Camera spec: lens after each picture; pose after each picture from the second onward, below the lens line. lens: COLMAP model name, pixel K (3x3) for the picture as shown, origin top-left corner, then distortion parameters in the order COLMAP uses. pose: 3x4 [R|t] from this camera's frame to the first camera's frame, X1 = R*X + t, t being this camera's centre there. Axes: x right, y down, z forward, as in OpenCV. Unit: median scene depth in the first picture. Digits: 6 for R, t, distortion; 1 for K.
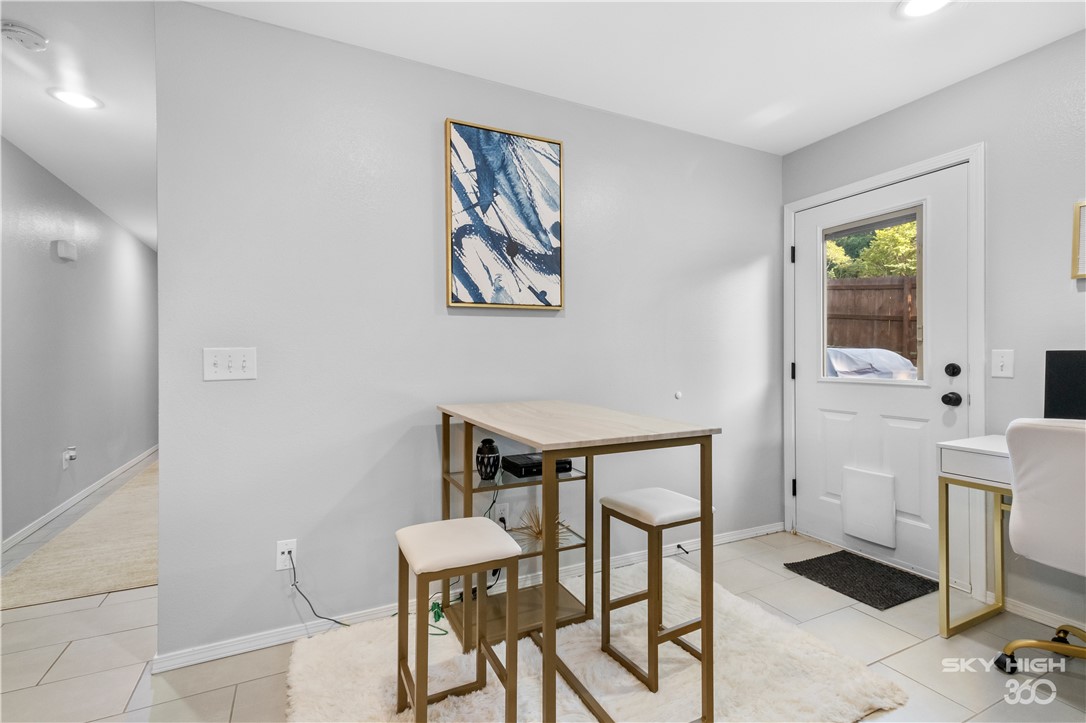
lens RADIAL K [[504.9, 0, 543.0], [0, 504.9, 361.5], [0, 0, 1]] dist [0.022663, 0.000032]
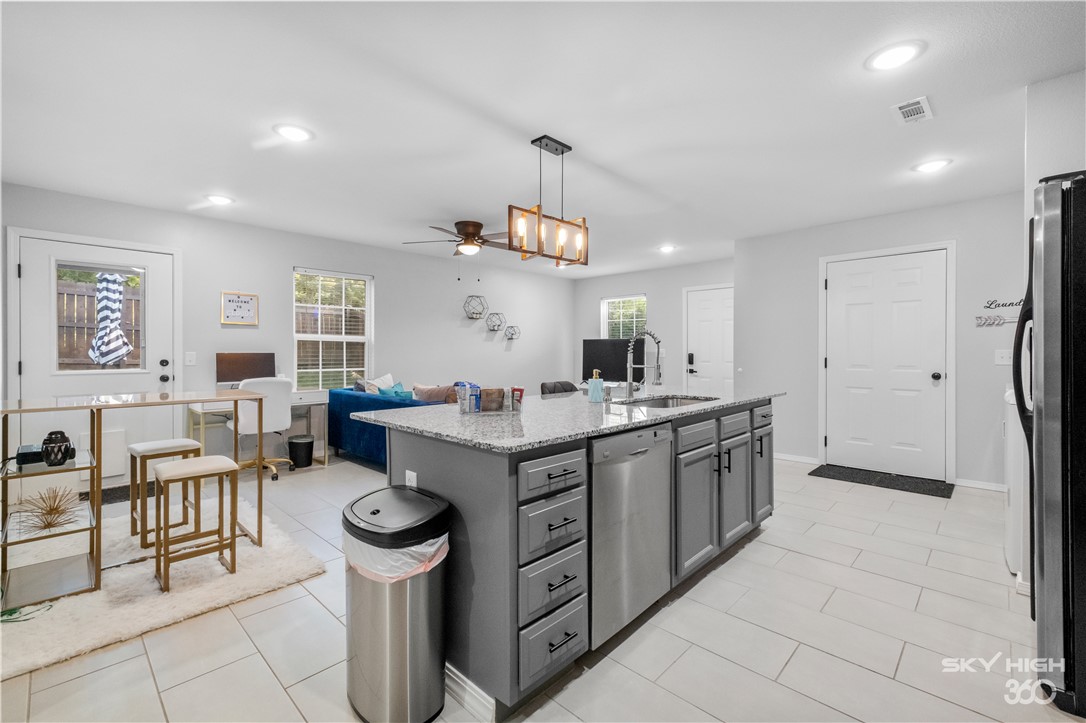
lens RADIAL K [[470.8, 0, 542.7], [0, 470.8, 337.2], [0, 0, 1]] dist [0.013258, -0.000087]
pose [[-0.346533, 0.032521, 0.937474, -1.299161], [0.011261, 0.999471, -0.030509, -0.008440], [-0.937970, -0.000016, -0.346716, 0.308956]]
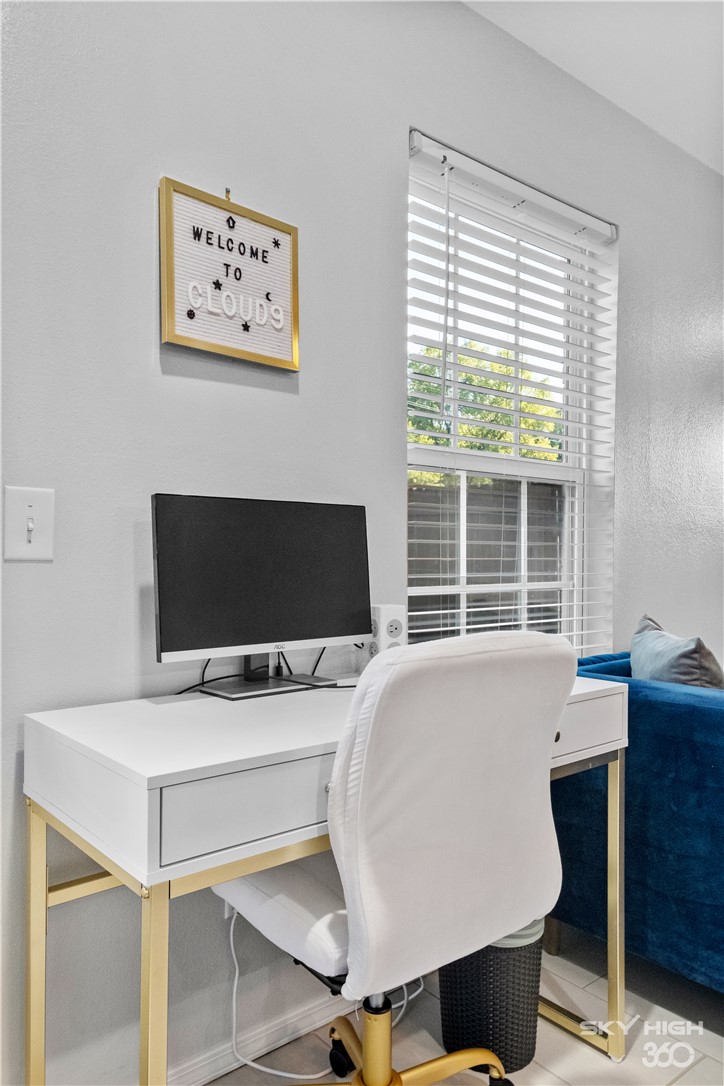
lens RADIAL K [[754.6, 0, 359.2], [0, 754.6, 546.5], [0, 0, 1]] dist [0.045694, -0.002733]
pose [[-0.222197, 0.030839, 0.974514, 0.284836], [0.019639, 0.999438, -0.027150, 0.037053], [-0.974804, 0.013105, -0.222677, 0.831744]]
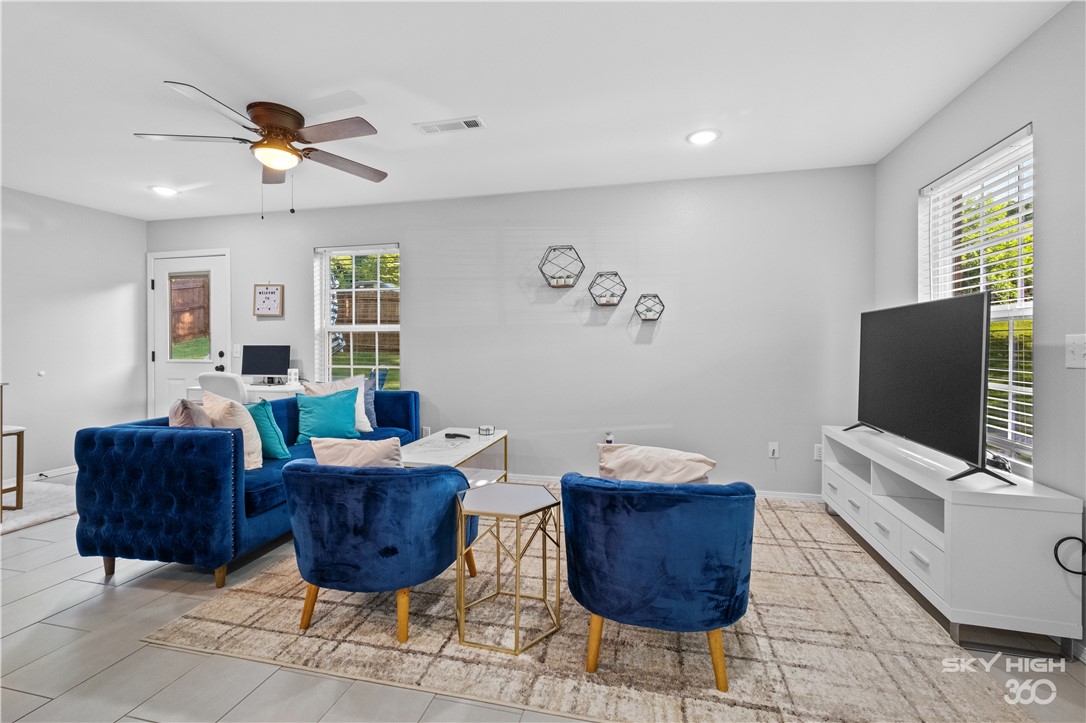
lens RADIAL K [[452.2, 0, 523.9], [0, 452.2, 350.0], [0, 0, 1]] dist [-0.001785, -0.000261]
pose [[0.628603, 0.000556, 0.777726, 0.151885], [0.002639, 0.999992, -0.002848, 0.007888], [-0.777721, 0.003842, 0.628597, -1.092285]]
